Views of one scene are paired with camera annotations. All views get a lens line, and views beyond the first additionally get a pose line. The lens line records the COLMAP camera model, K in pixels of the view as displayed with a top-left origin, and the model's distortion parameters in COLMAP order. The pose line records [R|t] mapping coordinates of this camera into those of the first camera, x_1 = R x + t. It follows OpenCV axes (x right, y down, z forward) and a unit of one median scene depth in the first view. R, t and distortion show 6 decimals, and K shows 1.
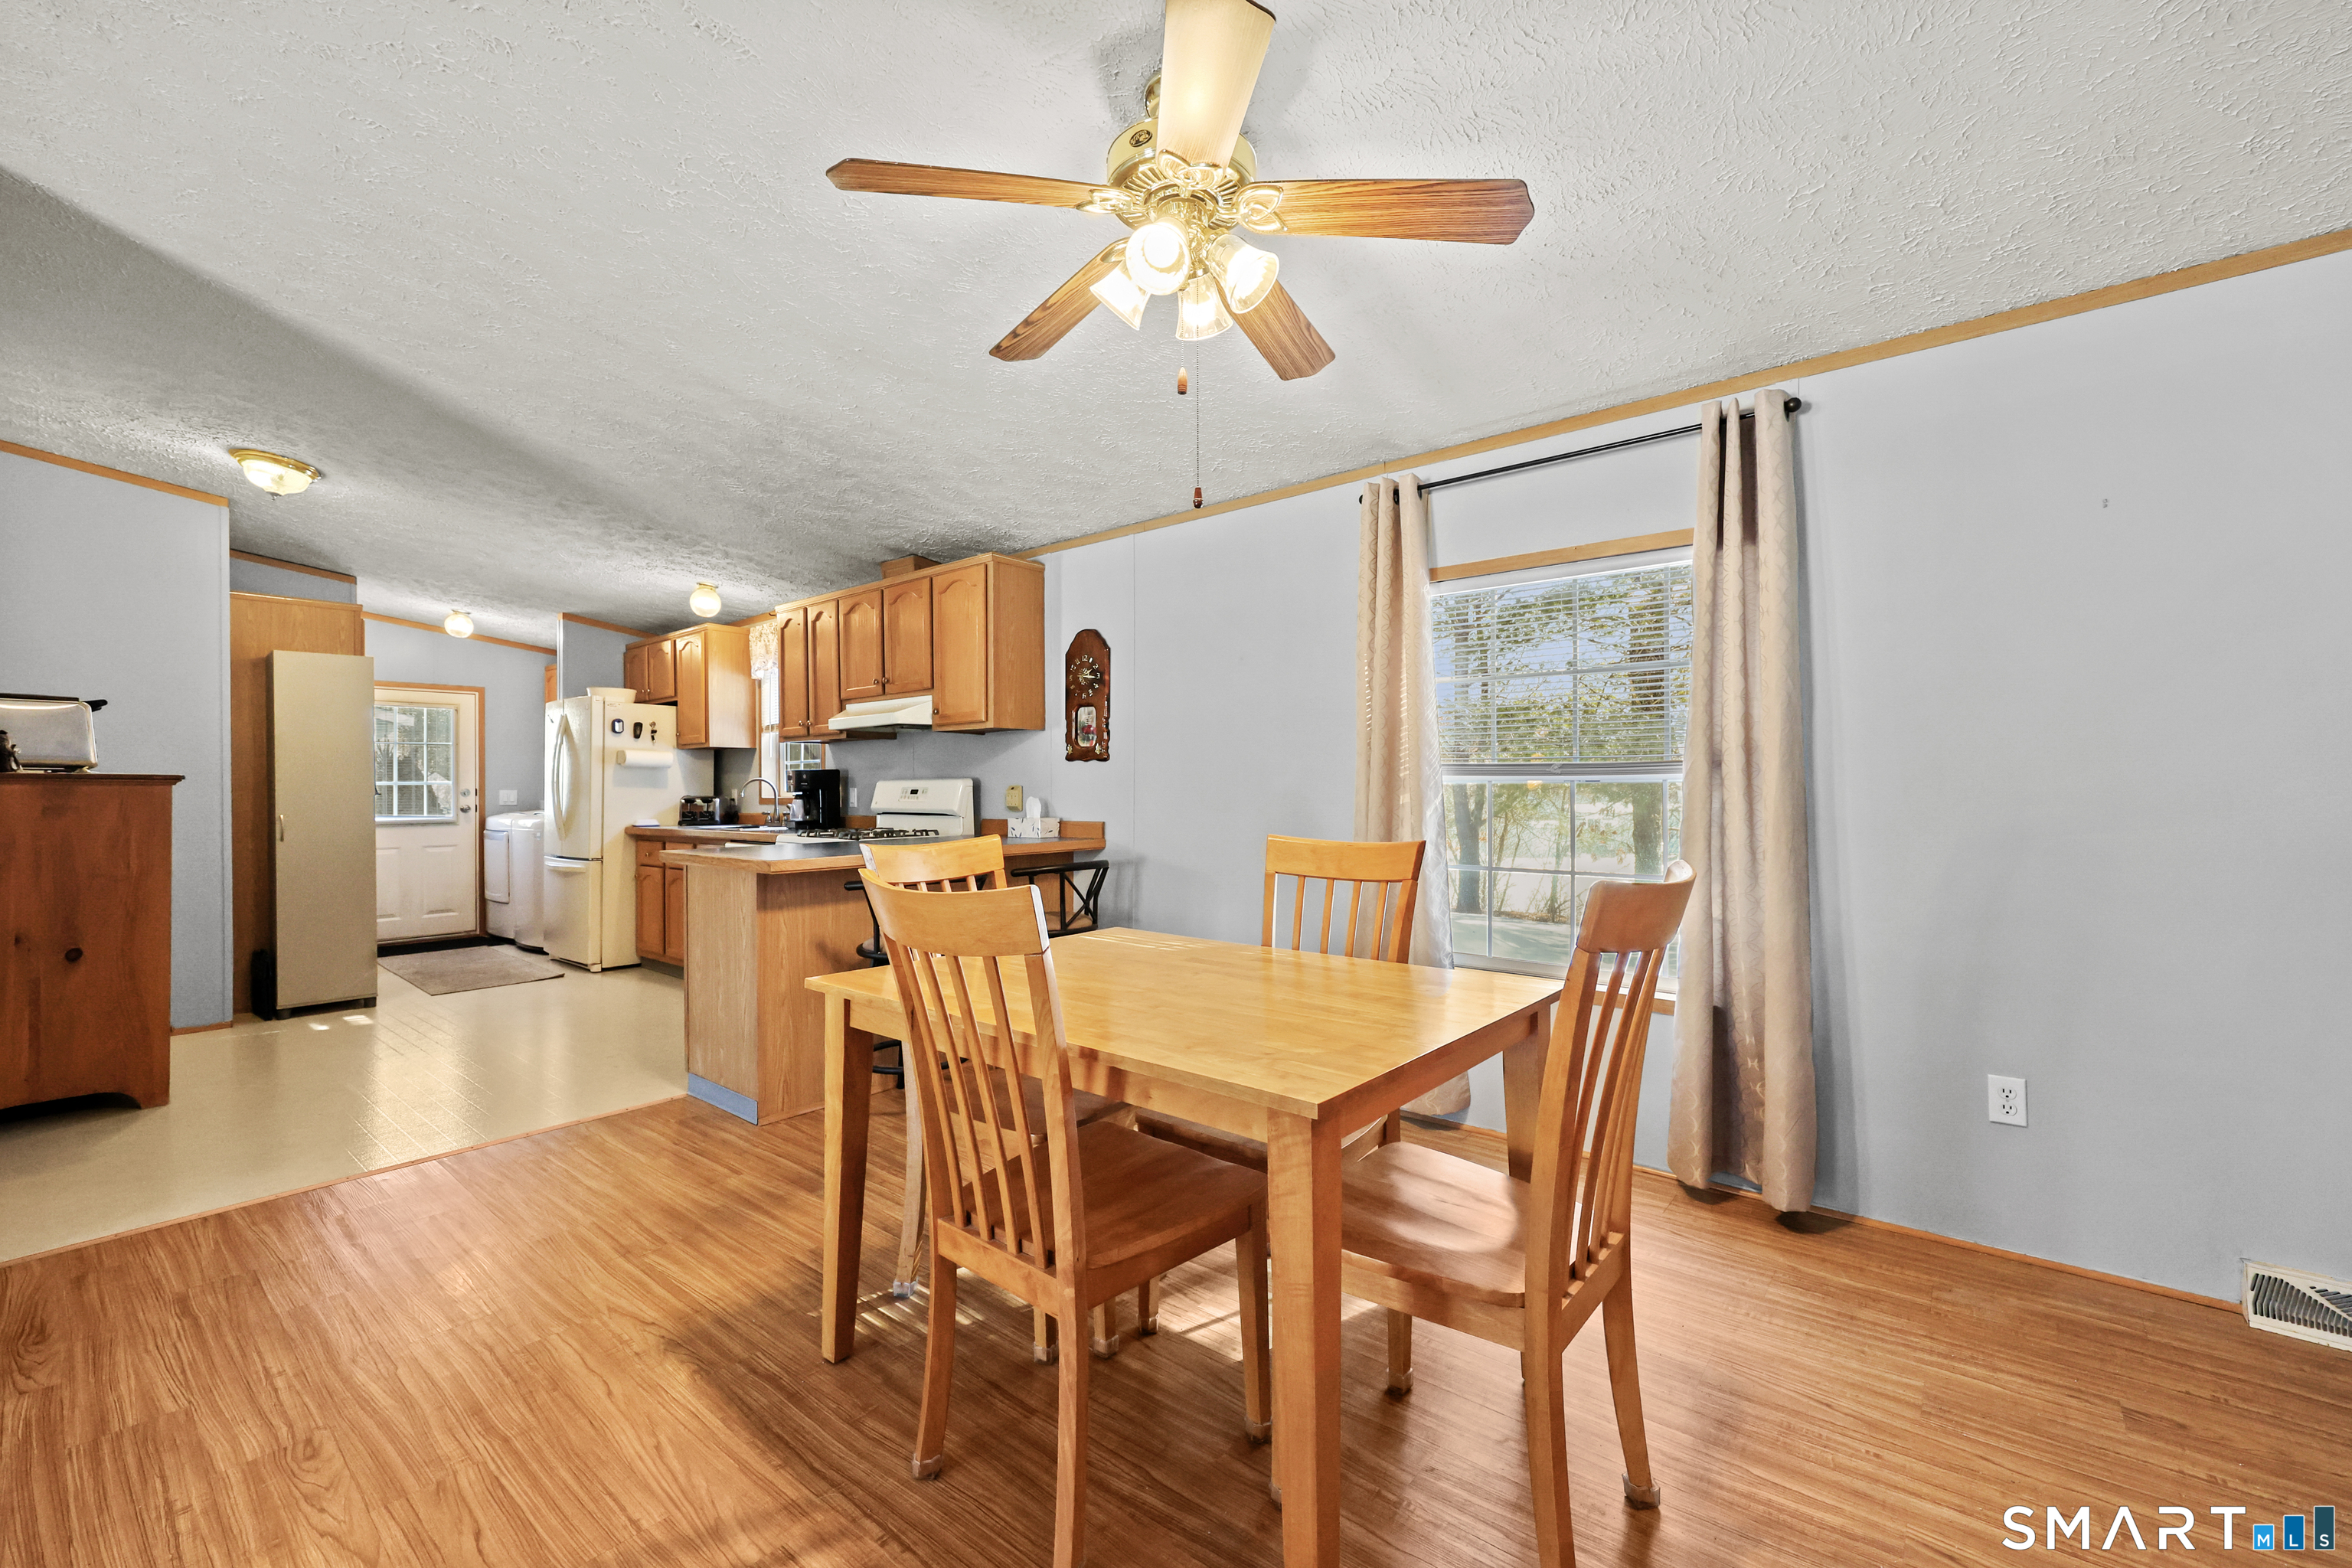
lens RADIAL K [[953.4, 0, 1180.6], [0, 953.4, 782.0], [0, 0, 1]] dist [-0.001193, -0.000045]
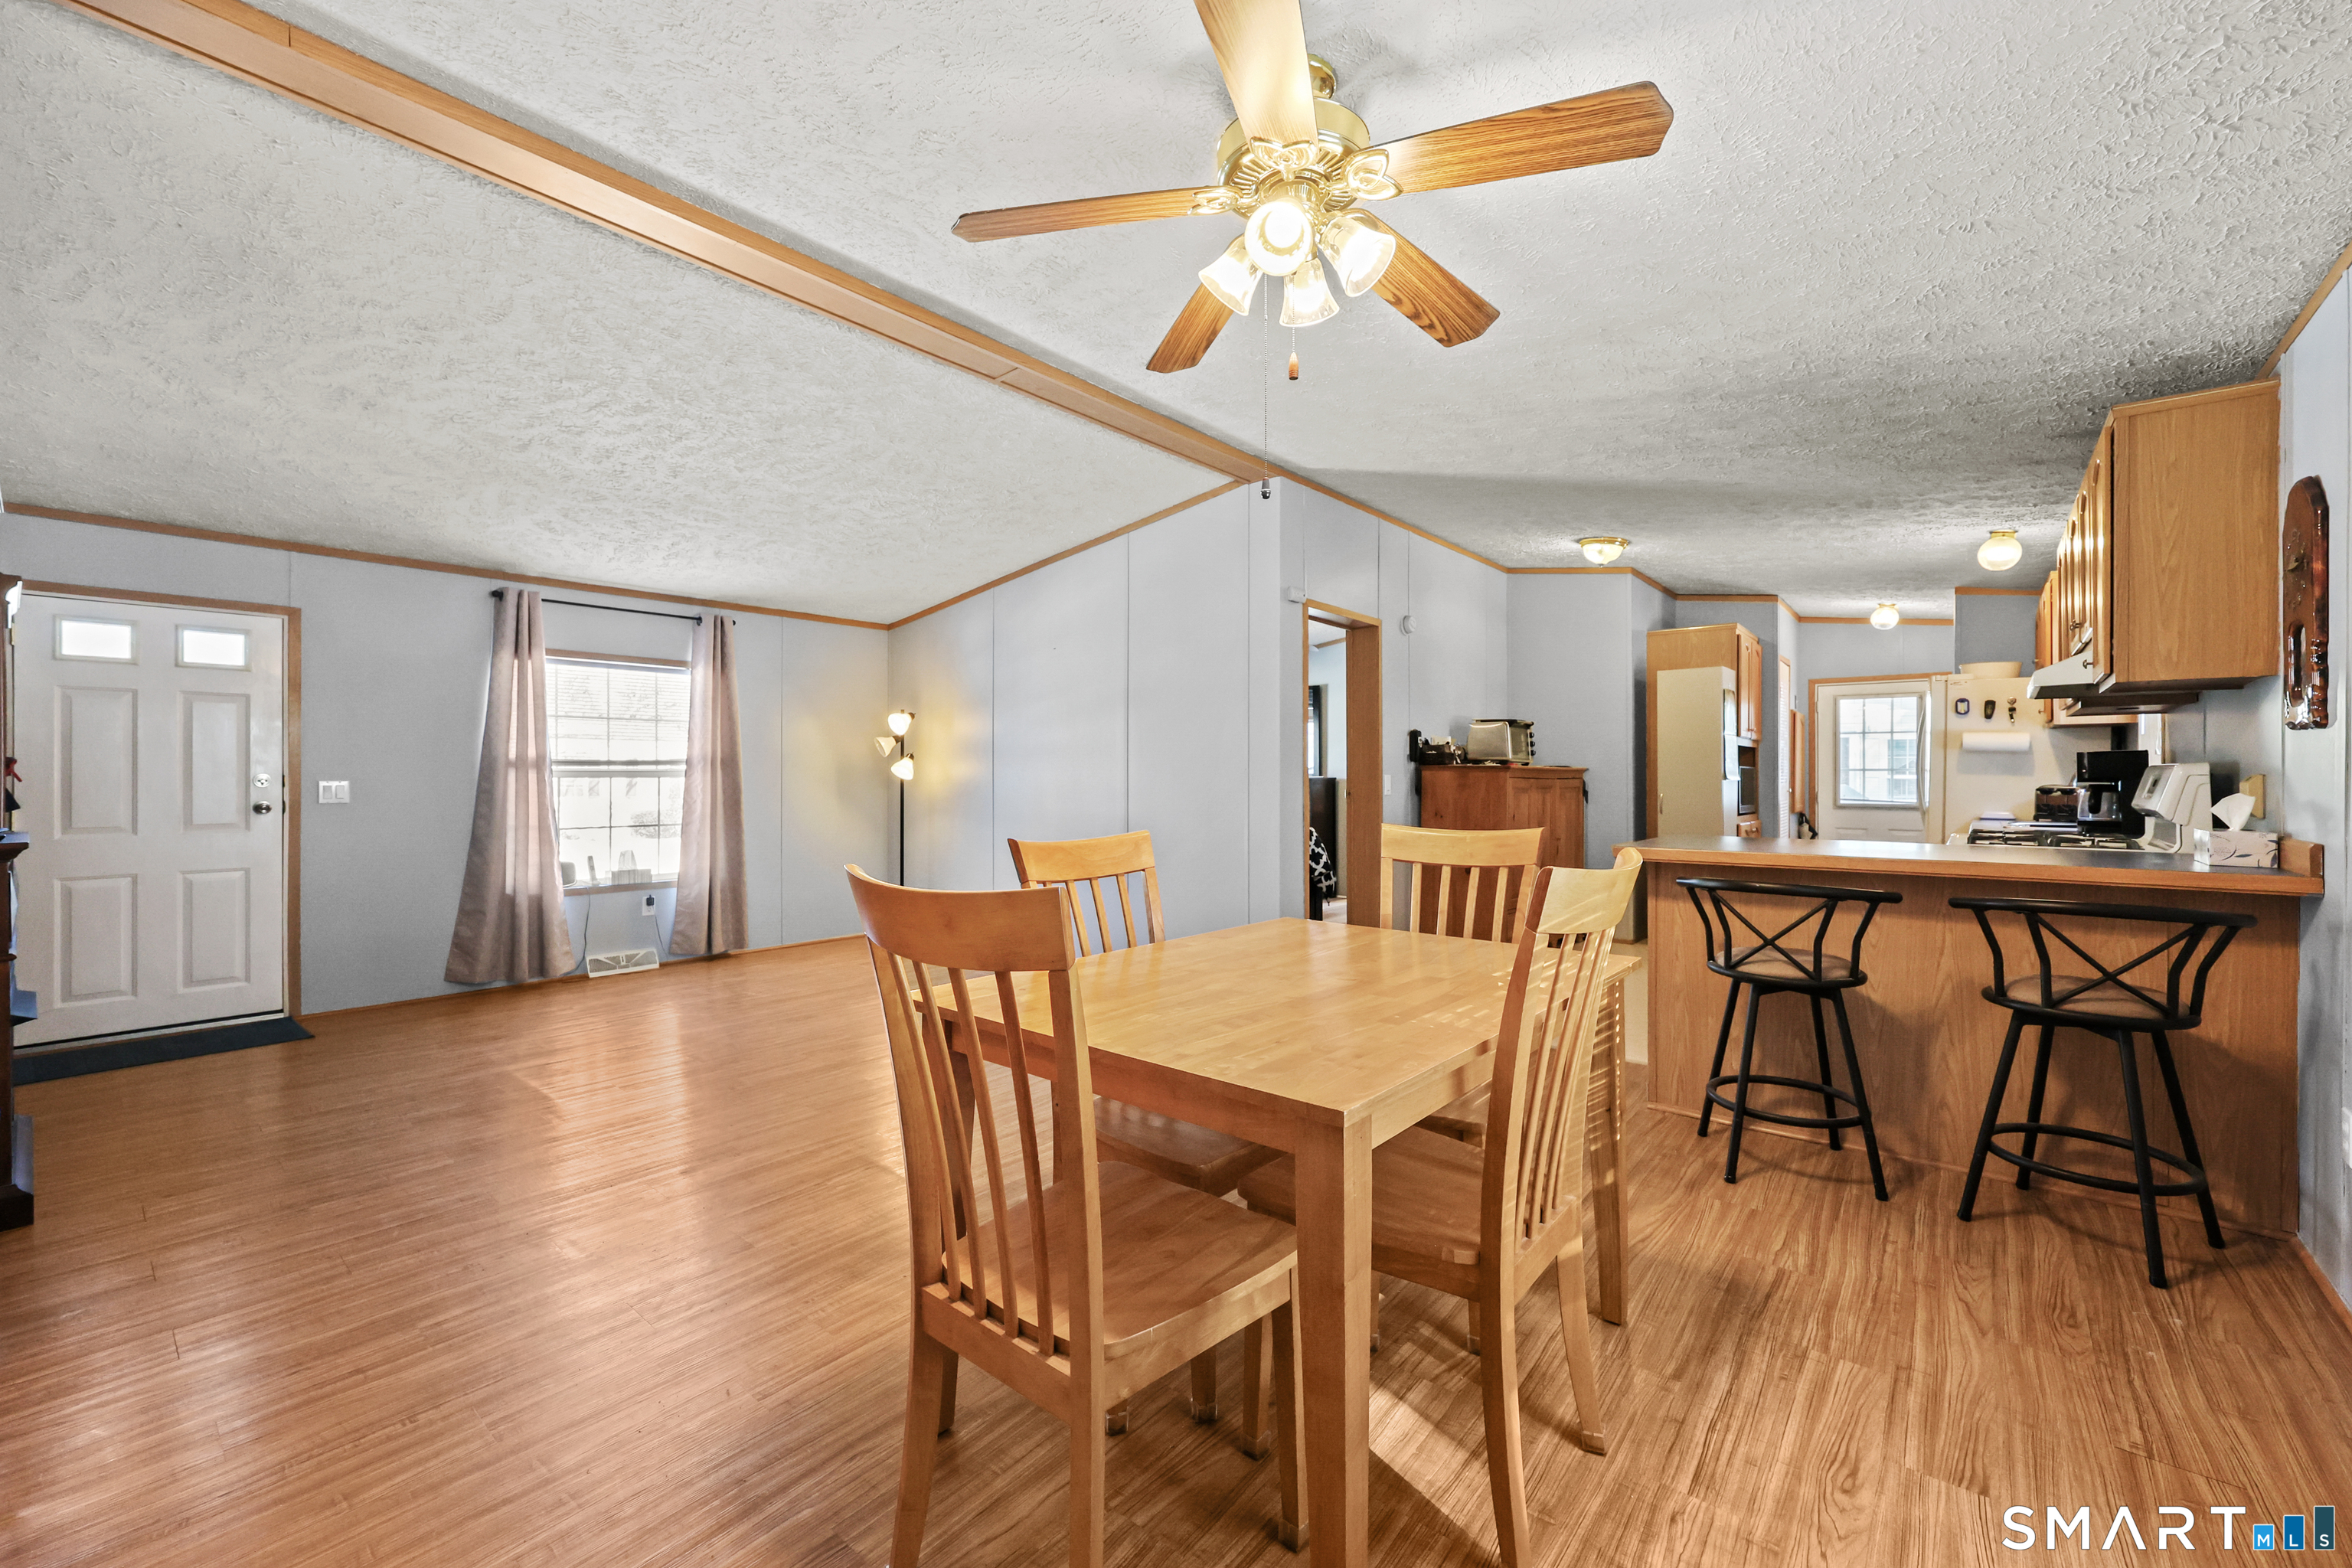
lens RADIAL K [[947.6, 0, 1203.6], [0, 947.6, 779.1], [0, 0, 1]] dist [0.000006, 0.000012]
pose [[0.008933, 0.008597, -0.999923, 0.369720], [0.004252, 0.999954, 0.008635, -0.000943], [0.999951, -0.004329, 0.008896, 0.335867]]
